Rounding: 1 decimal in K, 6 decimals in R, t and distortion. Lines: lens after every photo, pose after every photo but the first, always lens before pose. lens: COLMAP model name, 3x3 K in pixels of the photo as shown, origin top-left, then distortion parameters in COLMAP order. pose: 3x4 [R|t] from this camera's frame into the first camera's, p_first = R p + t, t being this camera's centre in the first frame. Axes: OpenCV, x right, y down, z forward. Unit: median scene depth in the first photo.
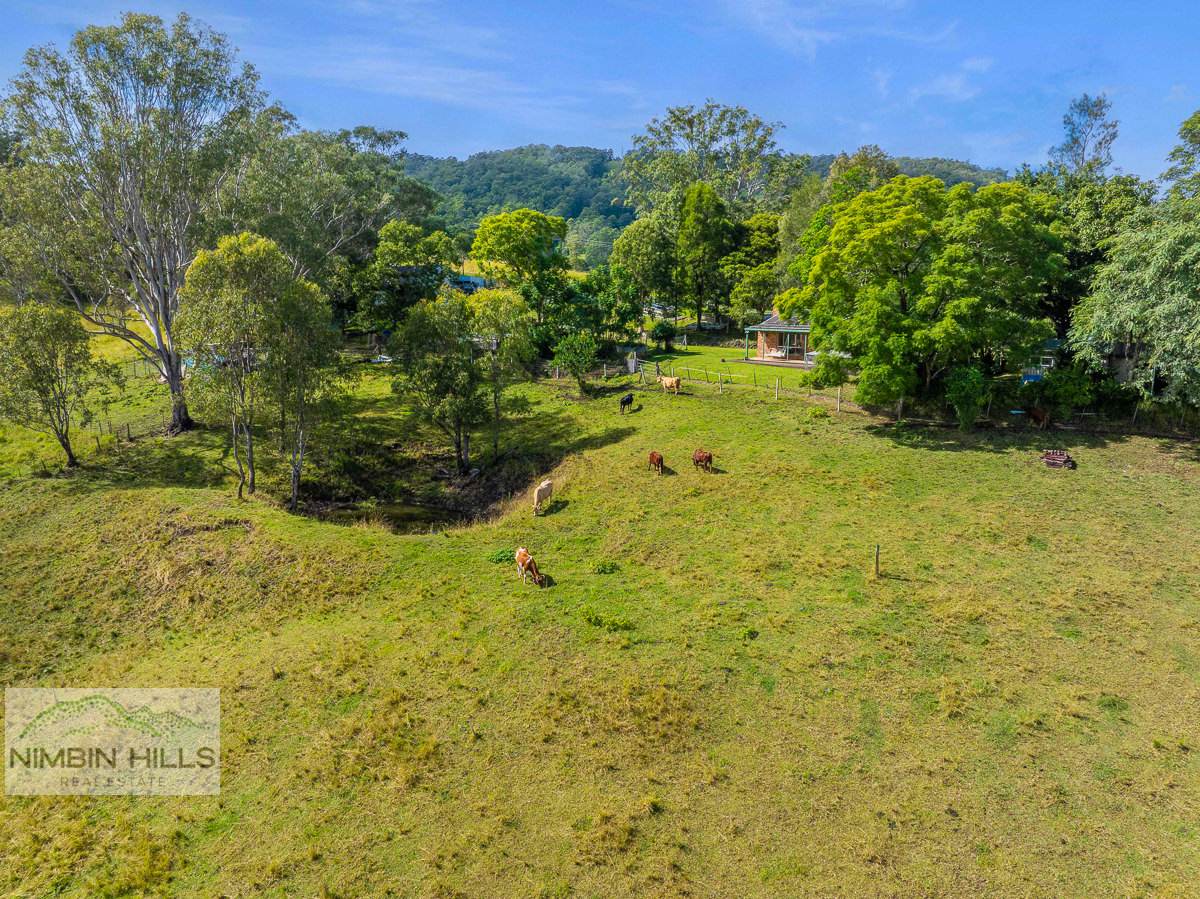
lens RADIAL K [[844.6, 0, 602.3], [0, 844.6, 447.4], [0, 0, 1]] dist [-0.031267, -0.009504]
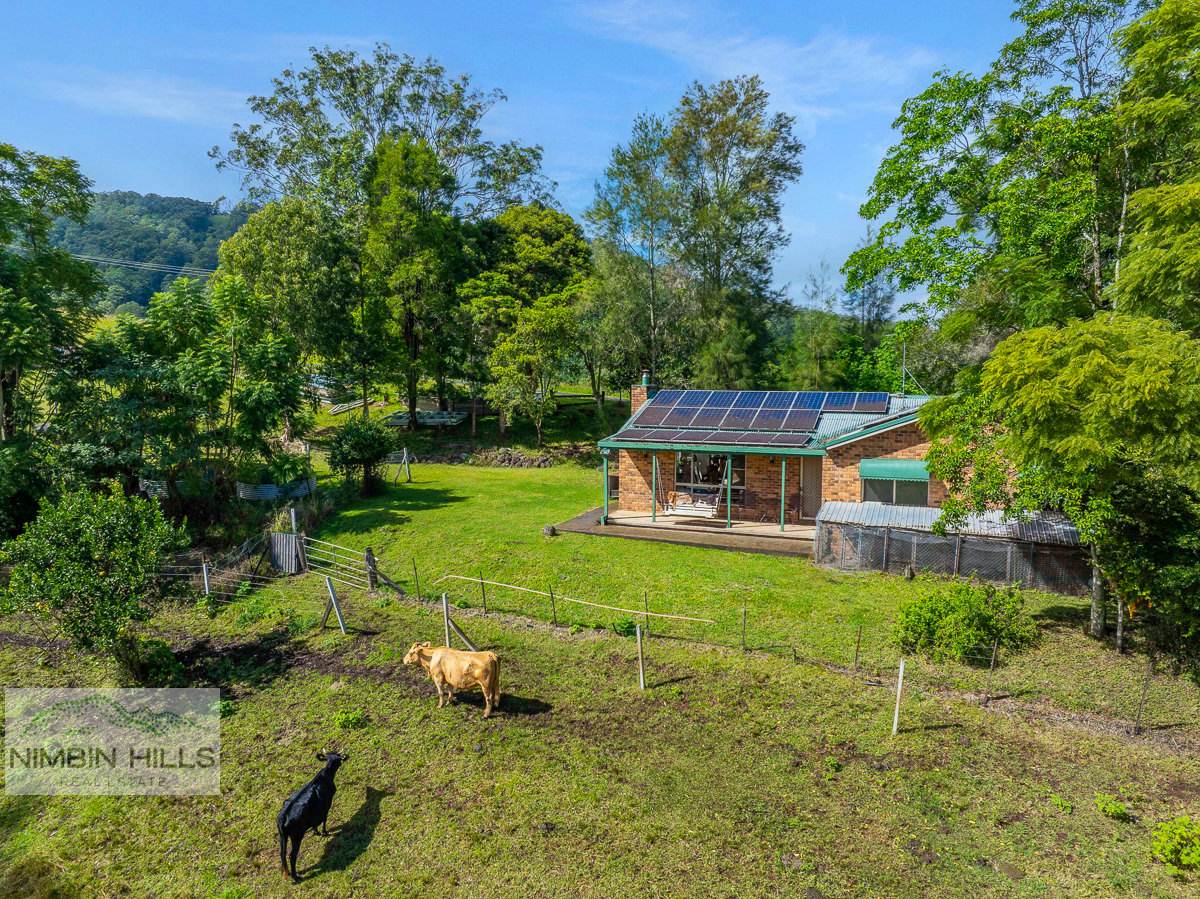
lens RADIAL K [[844.6, 0, 602.3], [0, 844.6, 447.4], [0, 0, 1]] dist [-0.031267, -0.009504]
pose [[0.907638, -0.043828, 0.417460, 0.009777], [0.075500, 0.995360, -0.059652, -0.115826], [-0.412909, 0.085661, 0.906735, 0.649231]]
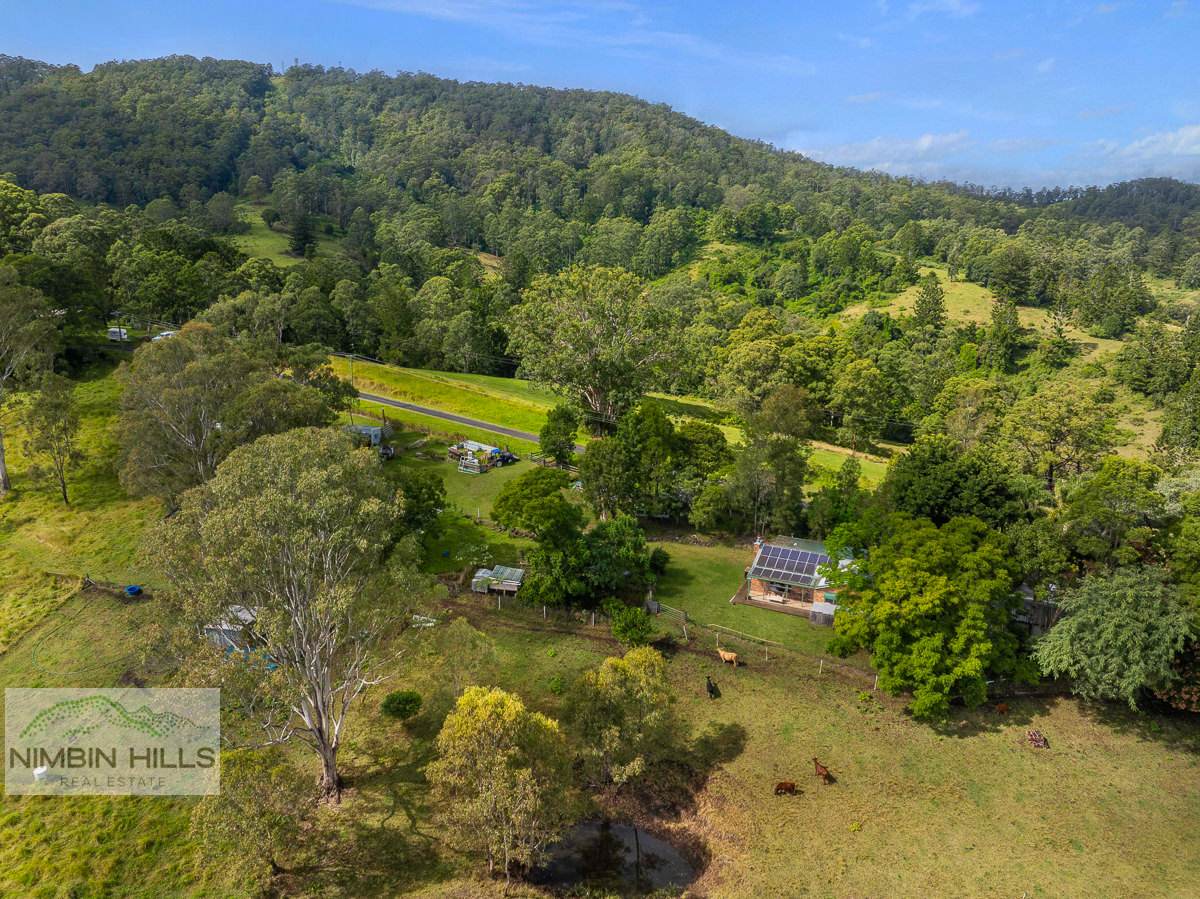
lens RADIAL K [[844.6, 0, 602.3], [0, 844.6, 447.4], [0, 0, 1]] dist [-0.031267, -0.009504]
pose [[0.927636, -0.107927, 0.357552, -0.463203], [0.069600, 0.990522, 0.118419, -0.495842], [-0.366944, -0.084964, 0.926355, -0.074976]]
